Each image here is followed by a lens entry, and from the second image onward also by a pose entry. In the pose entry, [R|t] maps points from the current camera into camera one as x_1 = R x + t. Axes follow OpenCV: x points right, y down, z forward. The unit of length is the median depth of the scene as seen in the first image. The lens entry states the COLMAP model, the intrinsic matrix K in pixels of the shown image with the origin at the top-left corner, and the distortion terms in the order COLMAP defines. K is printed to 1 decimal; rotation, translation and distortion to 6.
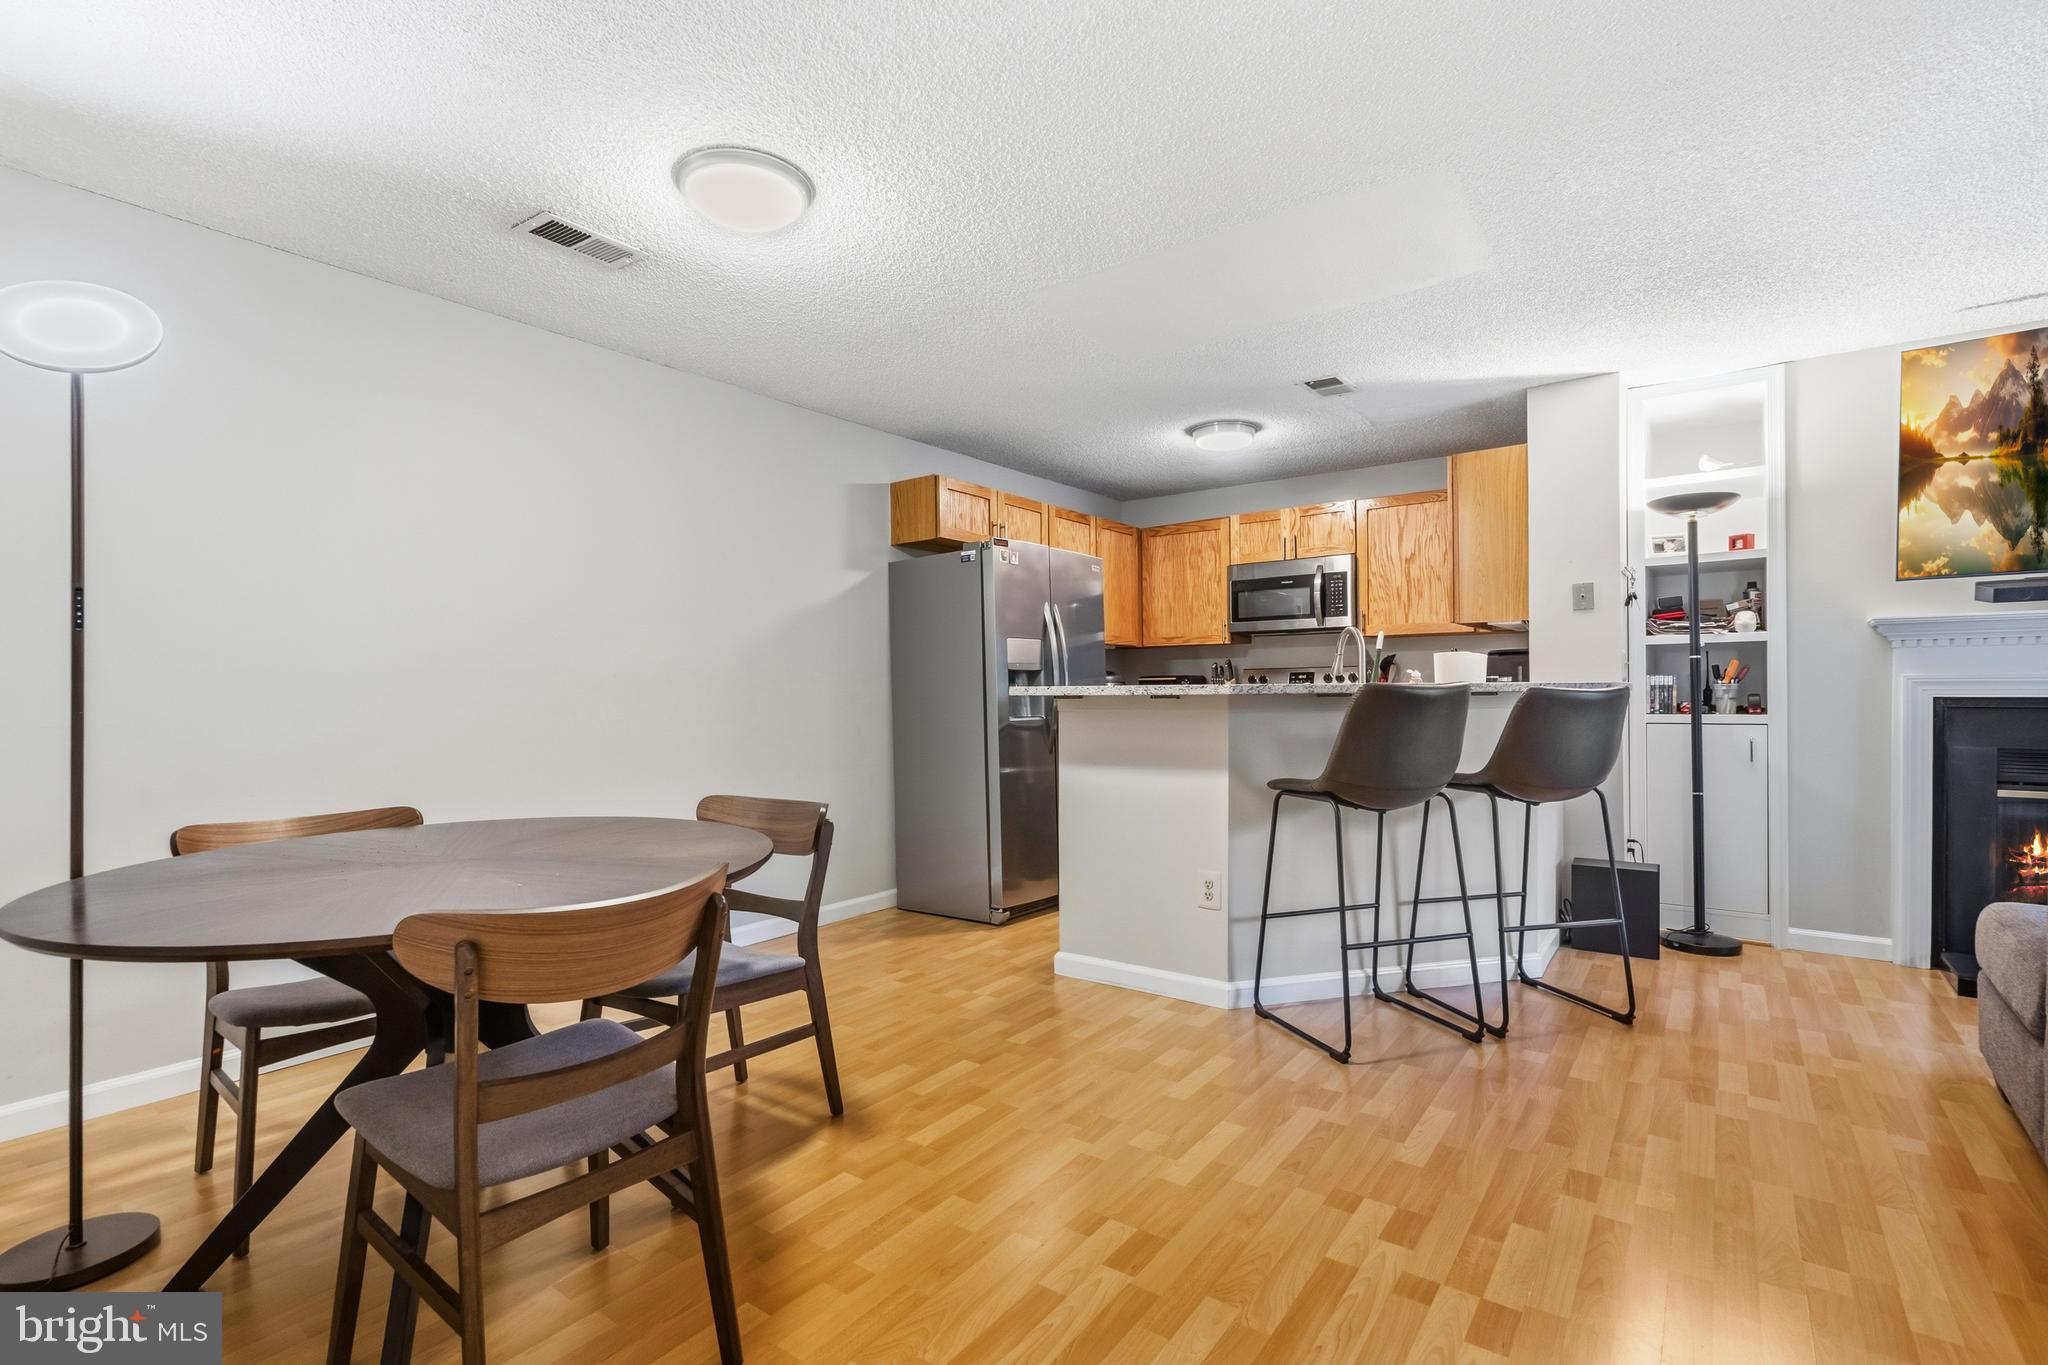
lens RADIAL K [[948.7, 0, 1019.0], [0, 948.7, 695.7], [0, 0, 1]] dist [-0.006545, 0.002253]
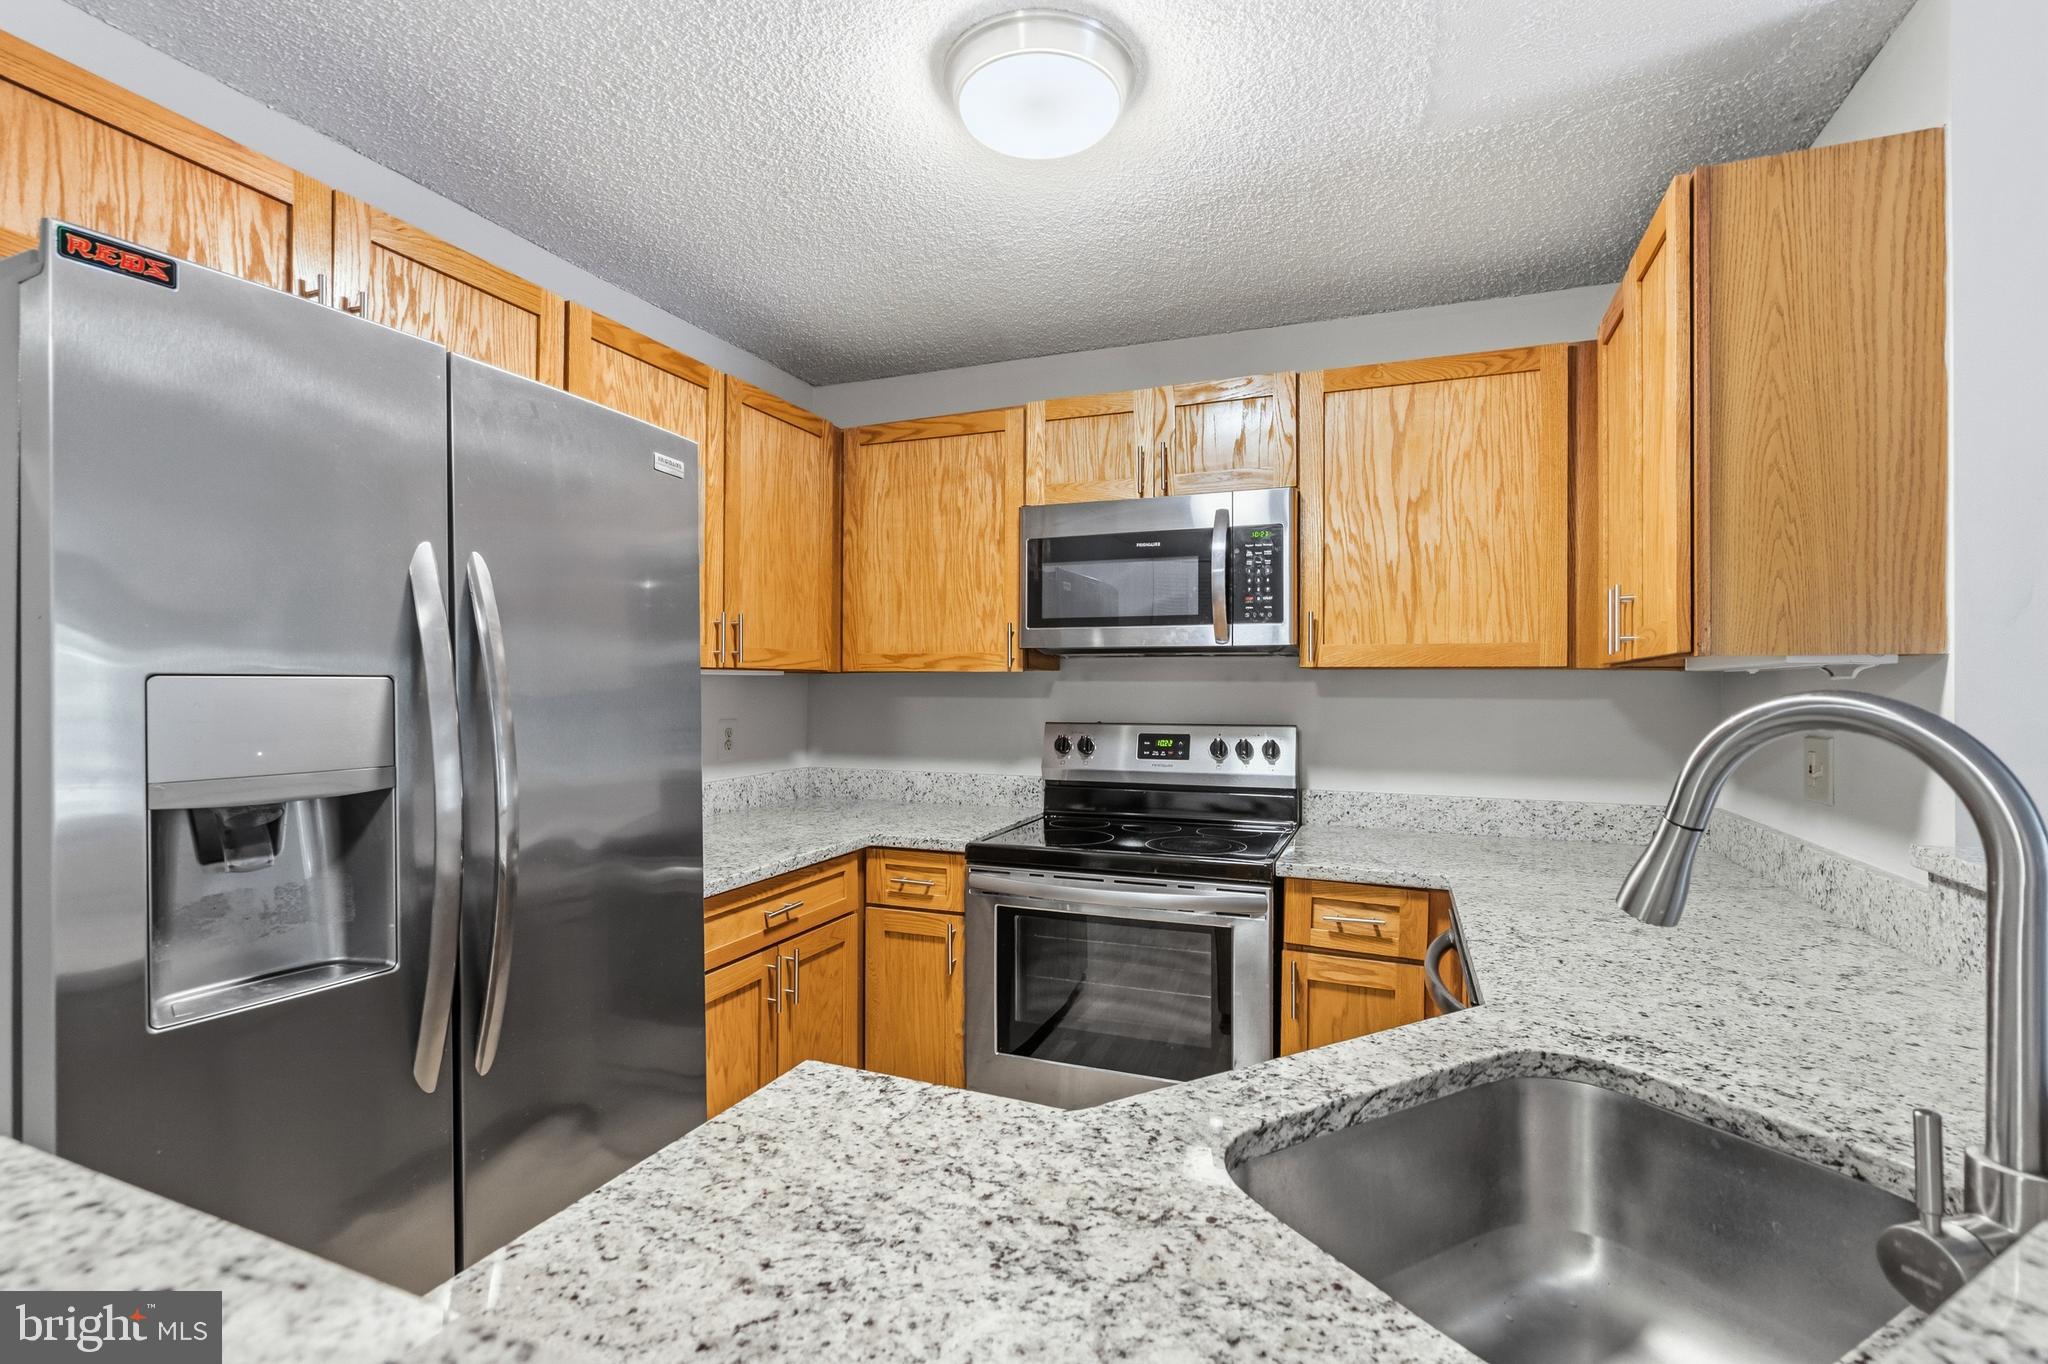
lens RADIAL K [[948.7, 0, 1022.4], [0, 948.7, 685.2], [0, 0, 1]] dist [-0.006545, 0.002253]
pose [[0.966375, 0.014837, 0.256709, 0.168337], [-0.012920, 0.999875, -0.009154, -0.074216], [-0.256812, 0.005529, 0.966446, 0.903145]]
